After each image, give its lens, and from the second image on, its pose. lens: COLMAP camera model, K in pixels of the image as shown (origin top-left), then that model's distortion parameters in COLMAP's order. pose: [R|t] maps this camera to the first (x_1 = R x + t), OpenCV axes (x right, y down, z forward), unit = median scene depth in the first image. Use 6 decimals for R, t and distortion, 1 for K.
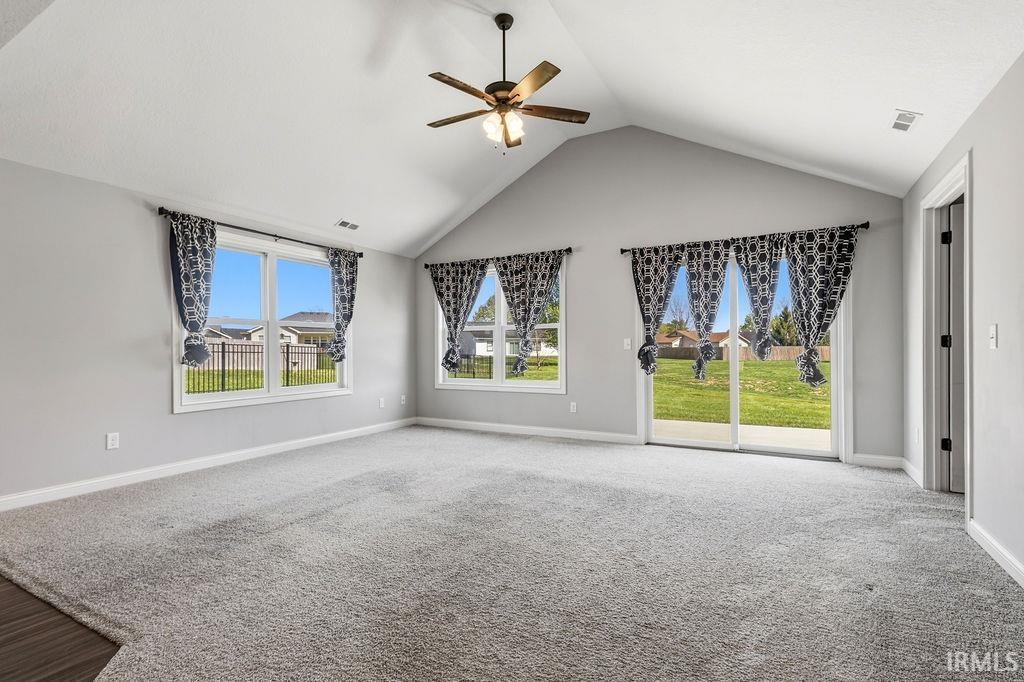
lens RADIAL K [[484.5, 0, 531.3], [0, 484.5, 346.0], [0, 0, 1]] dist [0.009269, -0.001987]
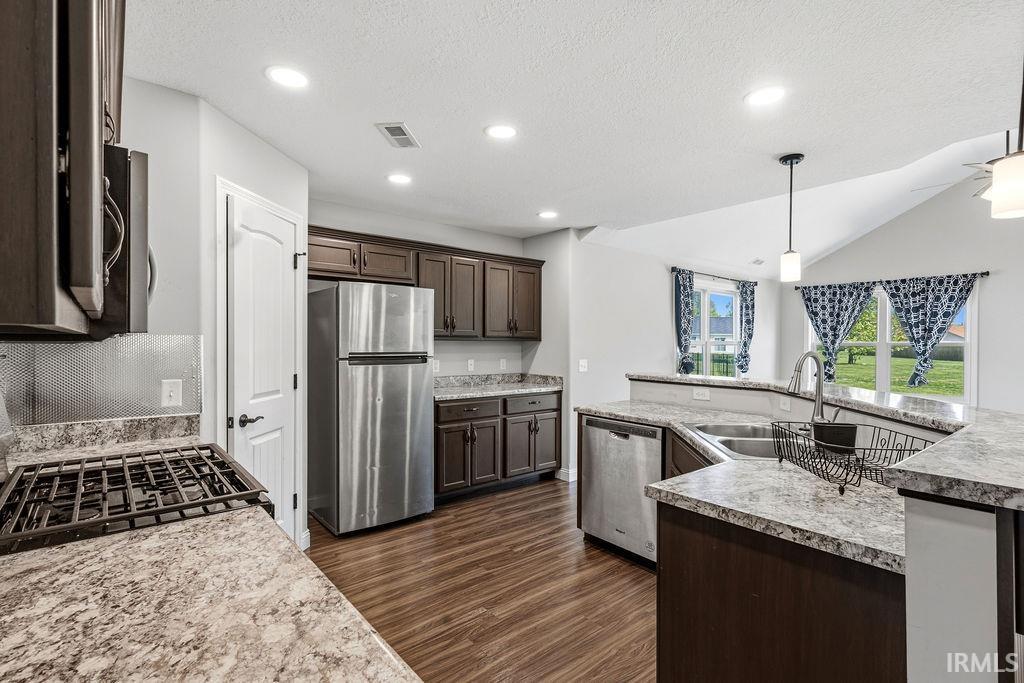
lens RADIAL K [[484.5, 0, 523.1], [0, 484.5, 340.9], [0, 0, 1]] dist [0.009269, -0.001987]
pose [[0.929774, 0.007439, -0.368055, -0.442398], [-0.005657, 0.999966, 0.005920, -0.049758], [0.368087, -0.003422, 0.929785, -0.333104]]
